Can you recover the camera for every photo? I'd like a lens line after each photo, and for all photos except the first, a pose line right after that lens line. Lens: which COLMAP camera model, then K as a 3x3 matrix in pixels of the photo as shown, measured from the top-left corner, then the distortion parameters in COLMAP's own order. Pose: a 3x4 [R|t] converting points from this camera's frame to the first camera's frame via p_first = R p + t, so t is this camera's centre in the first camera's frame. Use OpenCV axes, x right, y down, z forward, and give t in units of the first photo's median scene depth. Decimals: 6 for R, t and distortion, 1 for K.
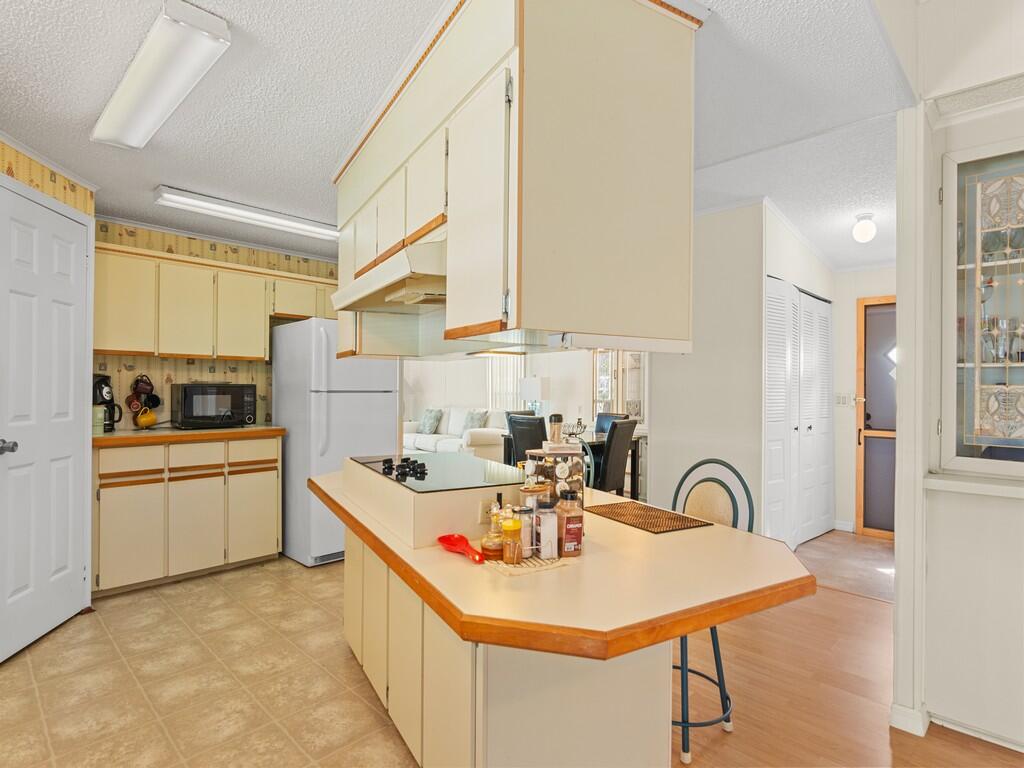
lens RADIAL K [[542.9, 0, 516.0], [0, 542.9, 385.6], [0, 0, 1]] dist [-0.005416, -0.001324]
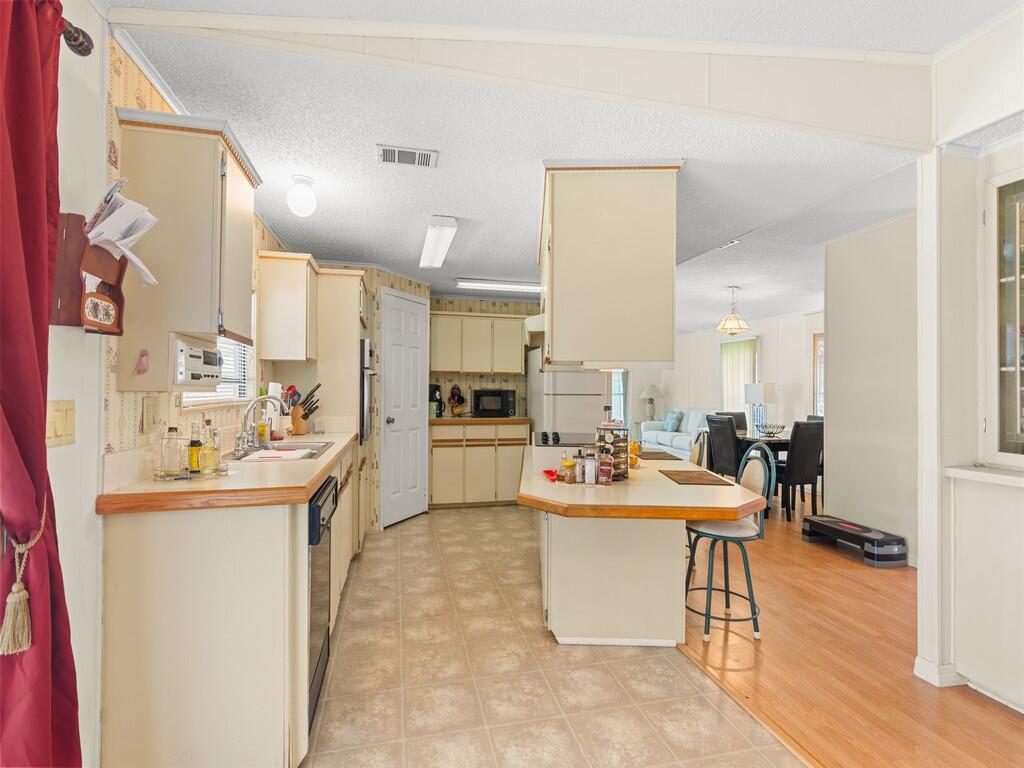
lens RADIAL K [[491.7, 0, 509.2], [0, 491.7, 385.7], [0, 0, 1]] dist [-0.003054, -0.002609]
pose [[0.841298, -0.008964, -0.540497, 0.333595], [0.002351, 0.999914, -0.012924, 0.004240], [0.540566, 0.009602, 0.841247, -0.246606]]
